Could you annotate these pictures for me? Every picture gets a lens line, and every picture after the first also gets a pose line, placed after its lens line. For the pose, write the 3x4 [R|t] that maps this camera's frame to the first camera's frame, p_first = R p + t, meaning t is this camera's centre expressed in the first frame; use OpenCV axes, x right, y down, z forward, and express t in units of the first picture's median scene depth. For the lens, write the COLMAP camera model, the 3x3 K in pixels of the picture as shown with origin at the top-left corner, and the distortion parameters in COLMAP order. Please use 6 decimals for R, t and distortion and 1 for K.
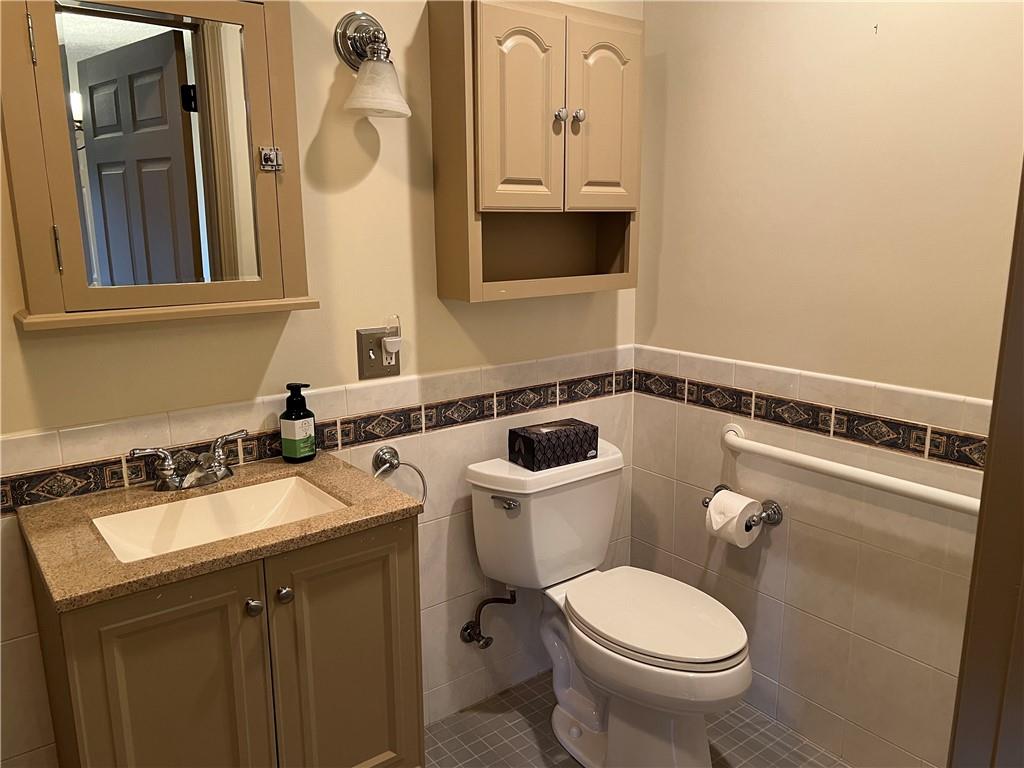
lens RADIAL K [[766.8, 0, 517.9], [0, 766.8, 373.6], [0, 0, 1]] dist [0.031385, -0.026805]
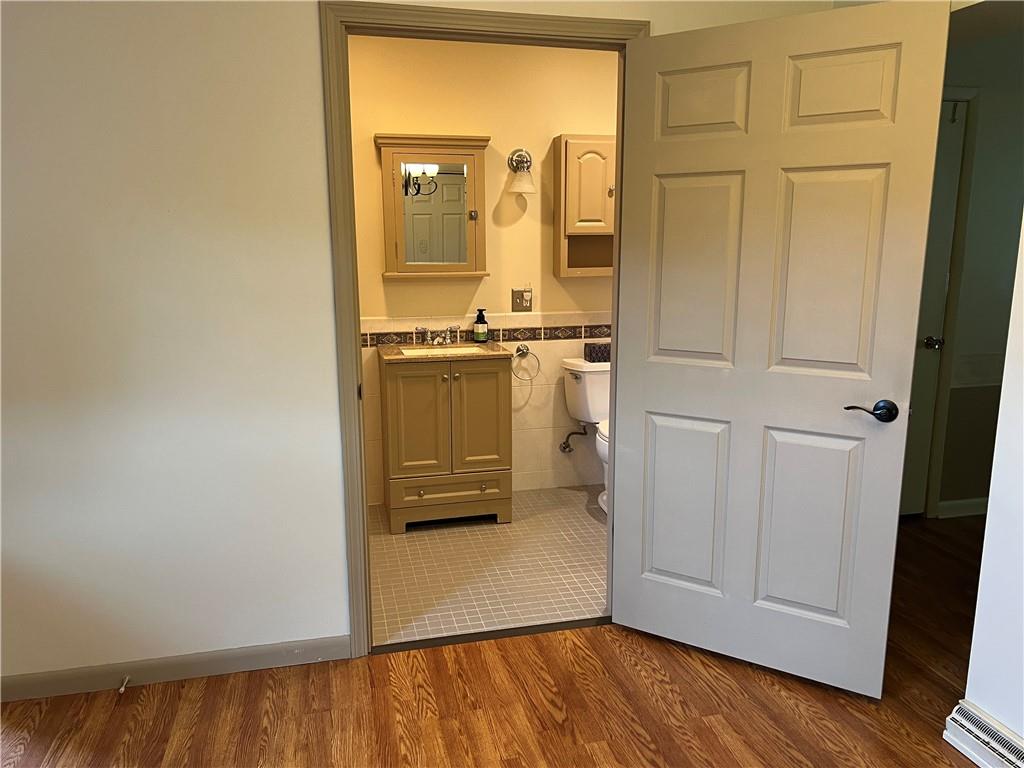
lens RADIAL K [[766.8, 0, 512.5], [0, 766.8, 389.5], [0, 0, 1]] dist [0.031385, -0.026805]
pose [[0.909232, 0.078433, -0.408834, 0.723421], [-0.081306, 0.996635, 0.010379, 0.210647], [0.408272, 0.023804, 0.912550, -1.018980]]
